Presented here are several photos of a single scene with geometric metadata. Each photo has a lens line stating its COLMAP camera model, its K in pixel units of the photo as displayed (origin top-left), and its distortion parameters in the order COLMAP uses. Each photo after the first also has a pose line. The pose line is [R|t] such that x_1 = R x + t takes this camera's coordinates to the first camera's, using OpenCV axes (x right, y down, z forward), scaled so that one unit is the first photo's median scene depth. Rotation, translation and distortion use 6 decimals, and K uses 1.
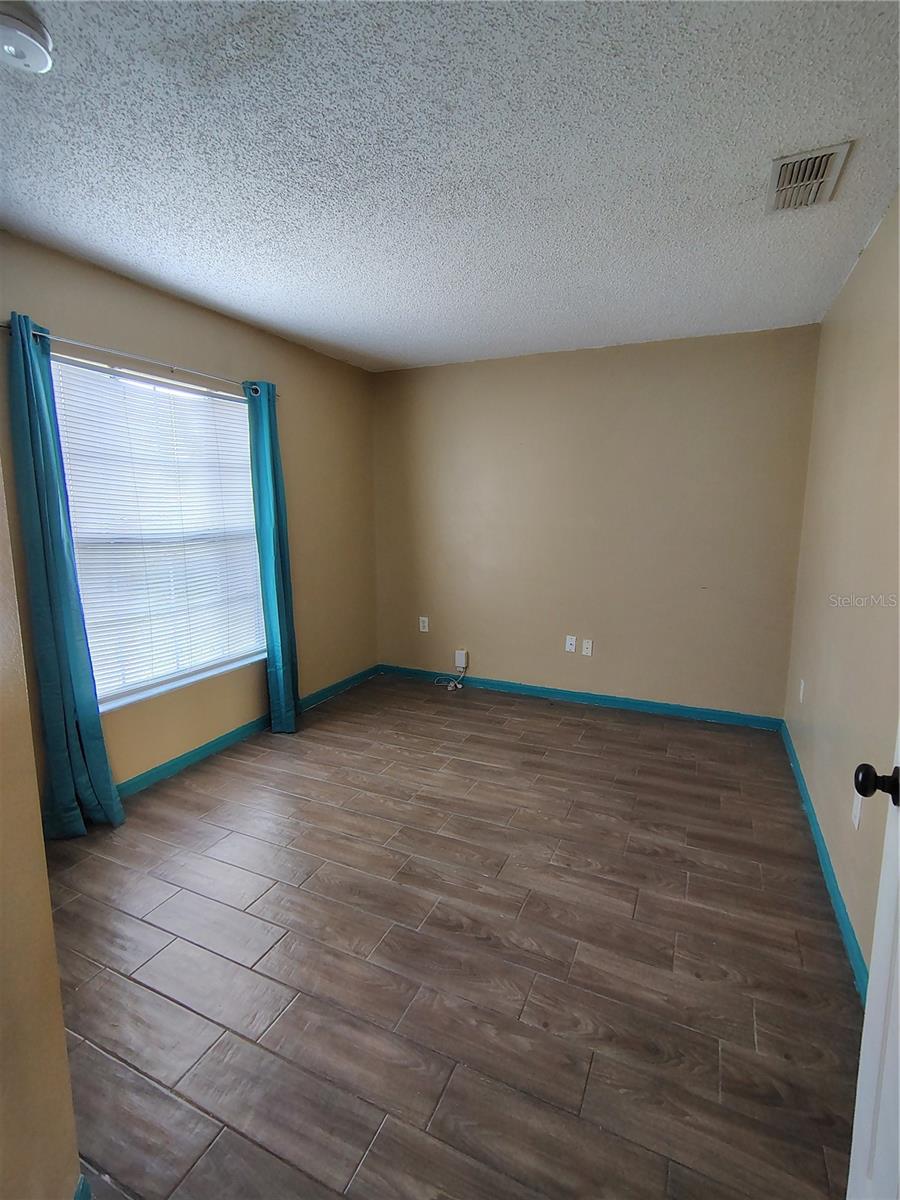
lens RADIAL K [[564.6, 0, 452.5], [0, 564.6, 602.6], [0, 0, 1]] dist [-0.005465, 0.002163]
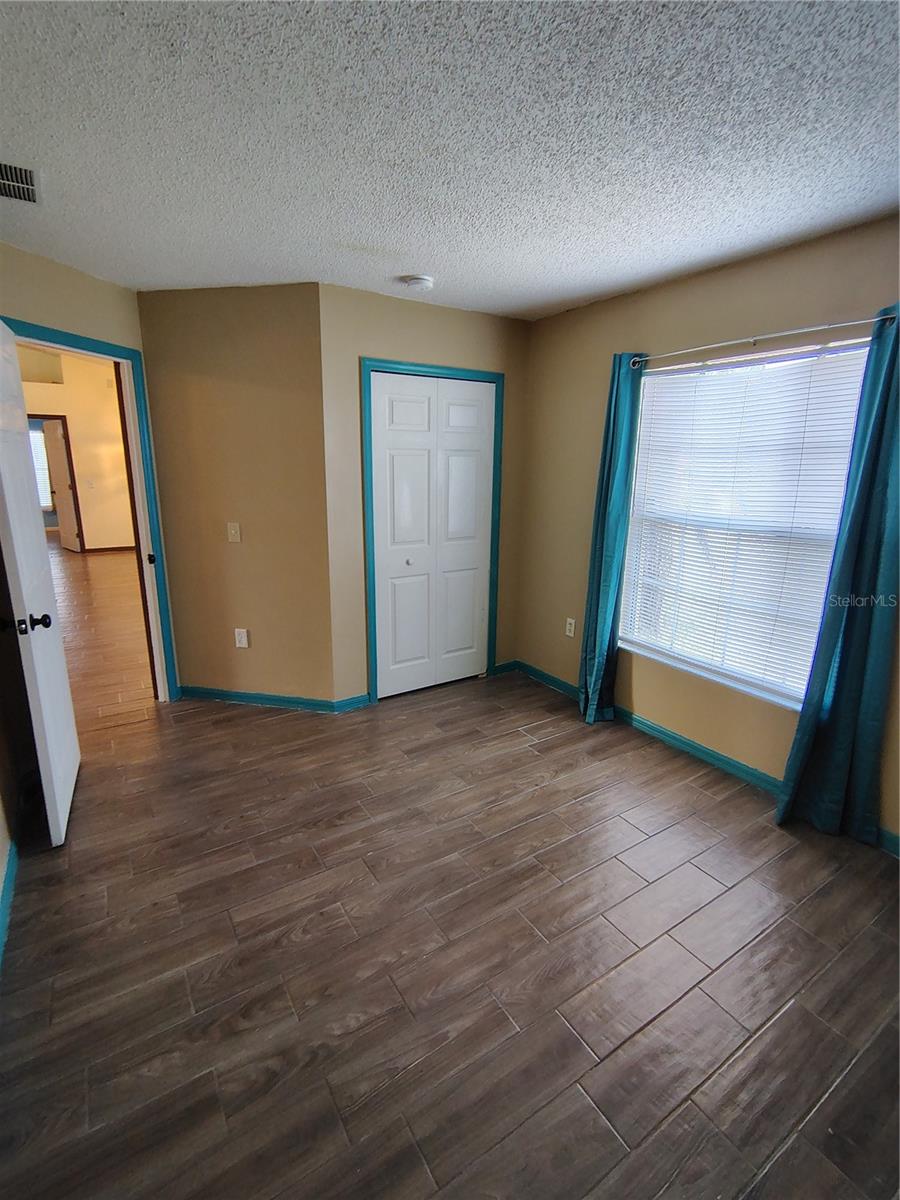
lens RADIAL K [[564.6, 0, 455.3], [0, 564.6, 598.6], [0, 0, 1]] dist [-0.005465, 0.002163]
pose [[-0.537465, 0.194403, -0.820572, 0.654954], [-0.154738, 0.933808, 0.322582, -0.281784], [0.828968, 0.300350, -0.471808, 1.313026]]
